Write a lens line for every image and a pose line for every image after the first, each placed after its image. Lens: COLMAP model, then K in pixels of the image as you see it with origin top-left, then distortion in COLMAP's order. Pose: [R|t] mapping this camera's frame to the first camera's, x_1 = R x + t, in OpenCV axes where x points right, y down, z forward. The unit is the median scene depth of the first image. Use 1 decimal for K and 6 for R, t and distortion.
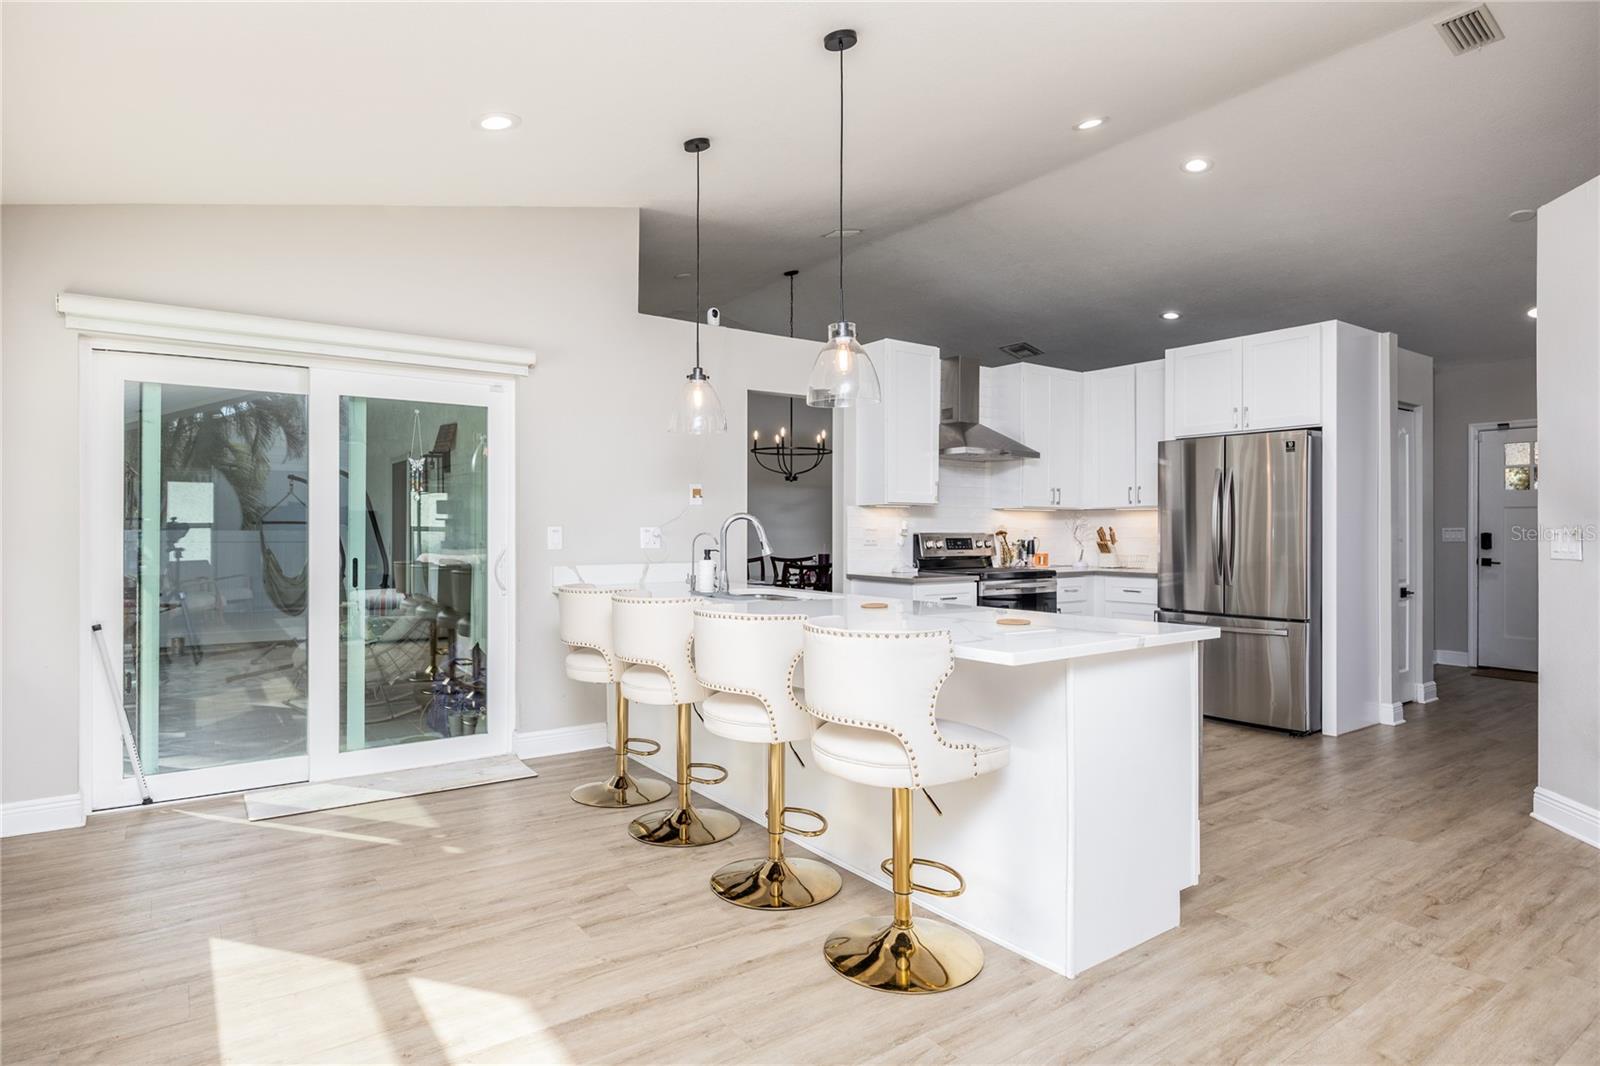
lens RADIAL K [[877.0, 0, 795.4], [0, 877.0, 533.4], [0, 0, 1]] dist [0.001333, -0.000193]
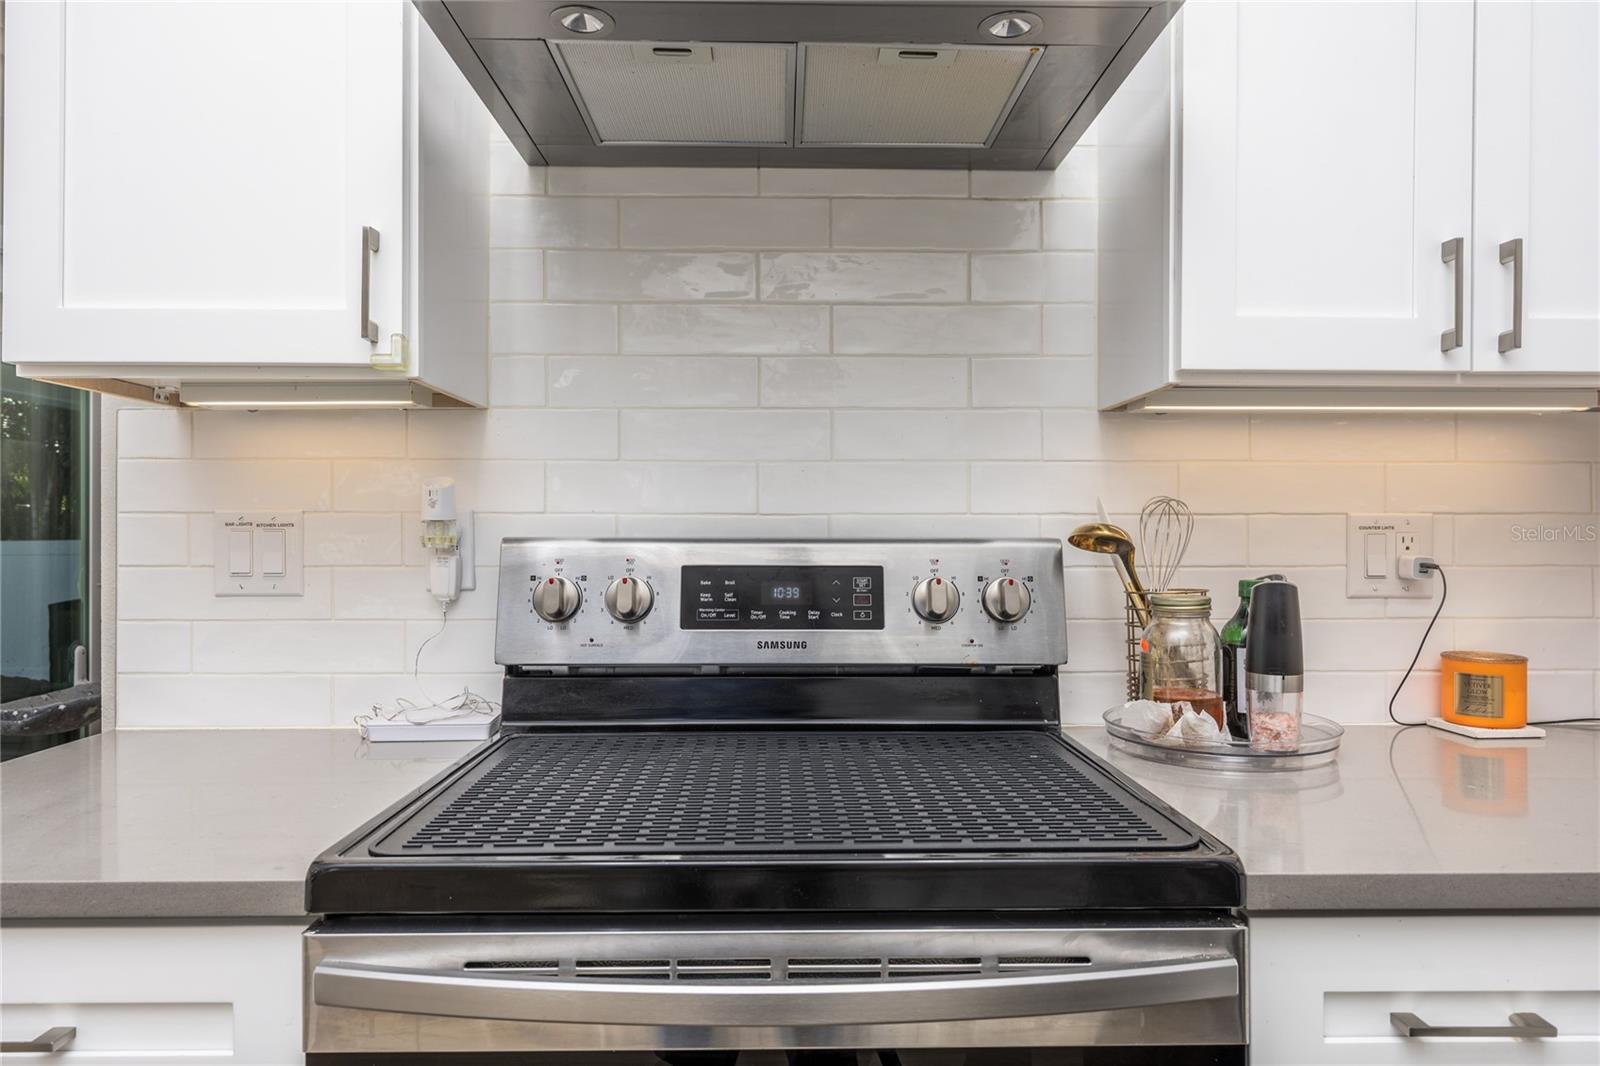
lens RADIAL K [[1047.3, 0, 803.6], [0, 1047.3, 523.6], [0, 0, 1]] dist [-0.000144, 0.004265]
pose [[0.824708, -0.006342, -0.565523, 0.317073], [0.001892, 0.999962, -0.008454, -0.001841], [0.565555, 0.005902, 0.824689, 0.820020]]
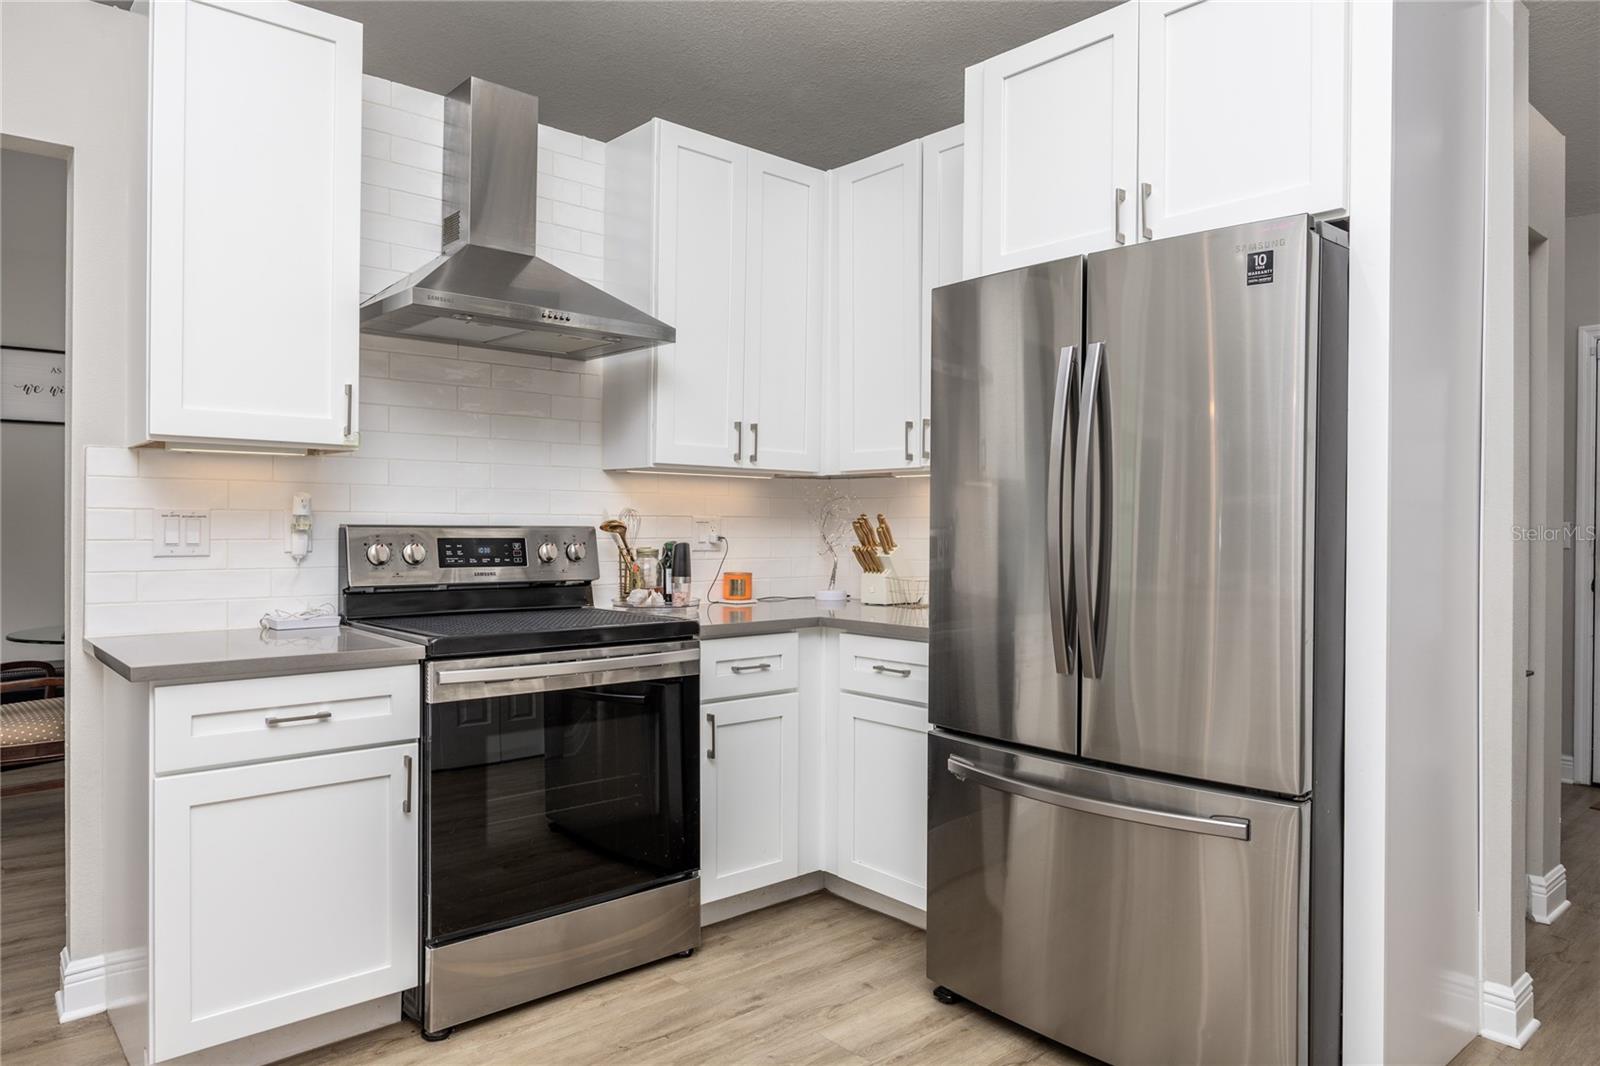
lens RADIAL K [[1047.3, 0, 800.4], [0, 1047.3, 526.9], [0, 0, 1]] dist [-0.000144, 0.004265]
pose [[0.994851, 0.005755, 0.101189, 0.284656], [-0.006148, 0.999975, 0.003571, -0.002573], [-0.101166, -0.004175, 0.994861, 0.504478]]
